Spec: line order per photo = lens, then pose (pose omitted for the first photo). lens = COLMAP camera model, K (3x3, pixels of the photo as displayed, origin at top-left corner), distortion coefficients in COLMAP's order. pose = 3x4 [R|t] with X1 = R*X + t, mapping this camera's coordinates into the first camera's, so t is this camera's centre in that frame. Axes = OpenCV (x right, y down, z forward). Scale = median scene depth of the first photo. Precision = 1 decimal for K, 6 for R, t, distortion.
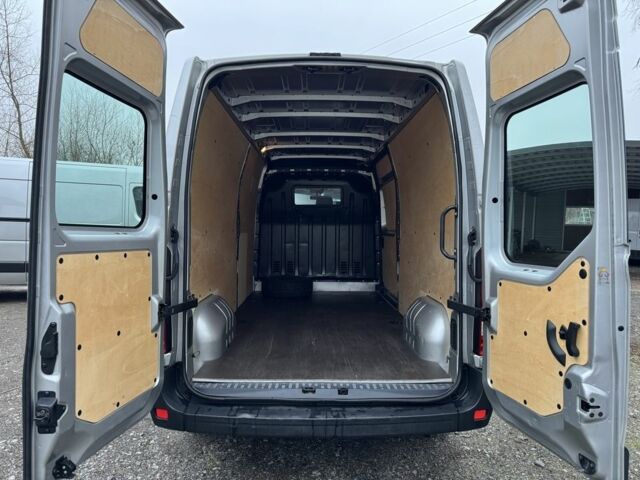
lens RADIAL K [[455.5, 0, 322.9], [0, 455.5, 241.4], [0, 0, 1]] dist [0.049242, -0.046181]
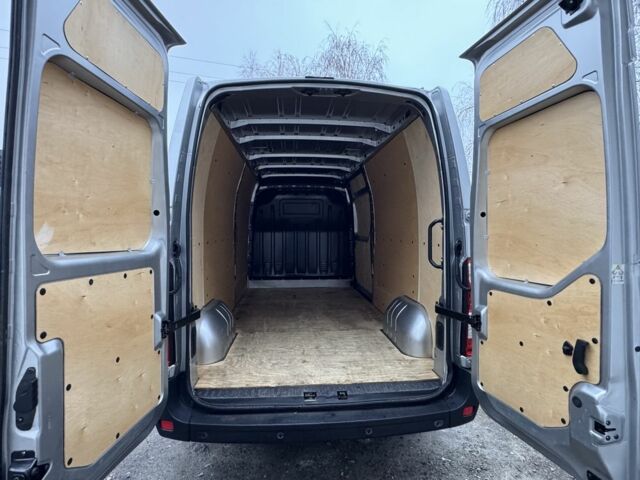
lens RADIAL K [[349.0, 0, 314.6], [0, 349.0, 239.6], [0, 0, 1]] dist [-0.011773, -0.004967]
pose [[0.998634, -0.008428, 0.051570, -0.054143], [0.008630, 0.999956, -0.003698, -0.029236], [-0.051536, 0.004138, 0.998663, 0.192573]]
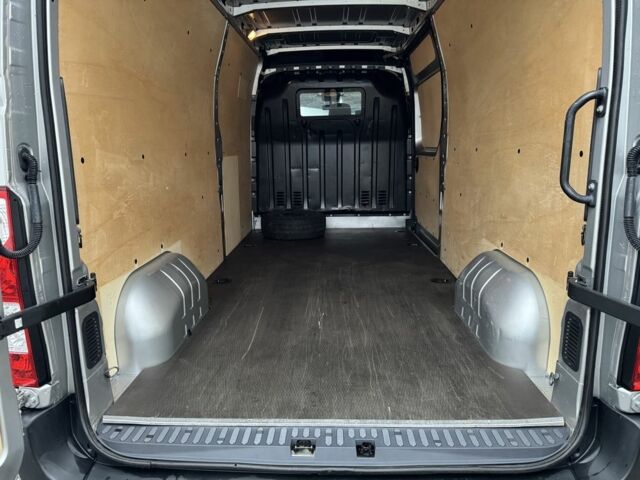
lens RADIAL K [[455.5, 0, 316.1], [0, 455.5, 244.3], [0, 0, 1]] dist [0.049242, -0.046181]
pose [[0.998037, -0.009626, -0.061882, 0.019993], [0.020498, 0.983898, 0.177553, -0.012251], [0.059176, -0.178473, 0.982164, 0.475106]]
